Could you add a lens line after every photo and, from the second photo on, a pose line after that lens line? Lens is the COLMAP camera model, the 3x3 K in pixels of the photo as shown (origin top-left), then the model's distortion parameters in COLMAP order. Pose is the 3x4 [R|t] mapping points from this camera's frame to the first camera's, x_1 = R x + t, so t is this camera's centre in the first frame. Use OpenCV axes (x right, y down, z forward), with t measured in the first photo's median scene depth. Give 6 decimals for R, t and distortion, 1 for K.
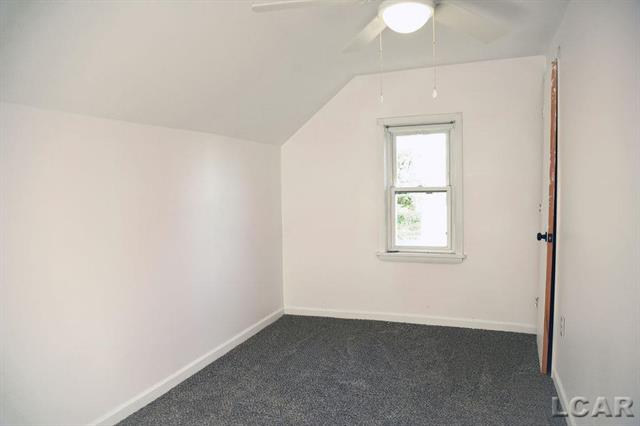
lens RADIAL K [[440.7, 0, 320.0], [0, 440.7, 213.0], [0, 0, 1]] dist [-0.060511, -0.000037]
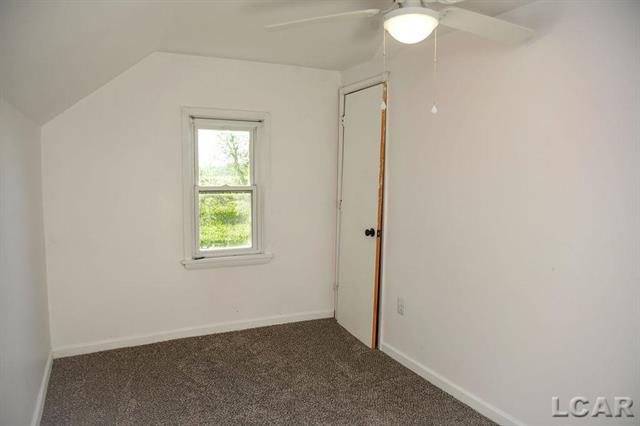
lens RADIAL K [[440.7, 0, 320.0], [0, 440.7, 213.0], [0, 0, 1]] dist [-0.060511, -0.000037]
pose [[0.676877, -0.035806, 0.735224, -0.339455], [0.019859, 0.999341, 0.030385, -0.027672], [-0.735828, -0.005966, 0.677142, 0.227889]]
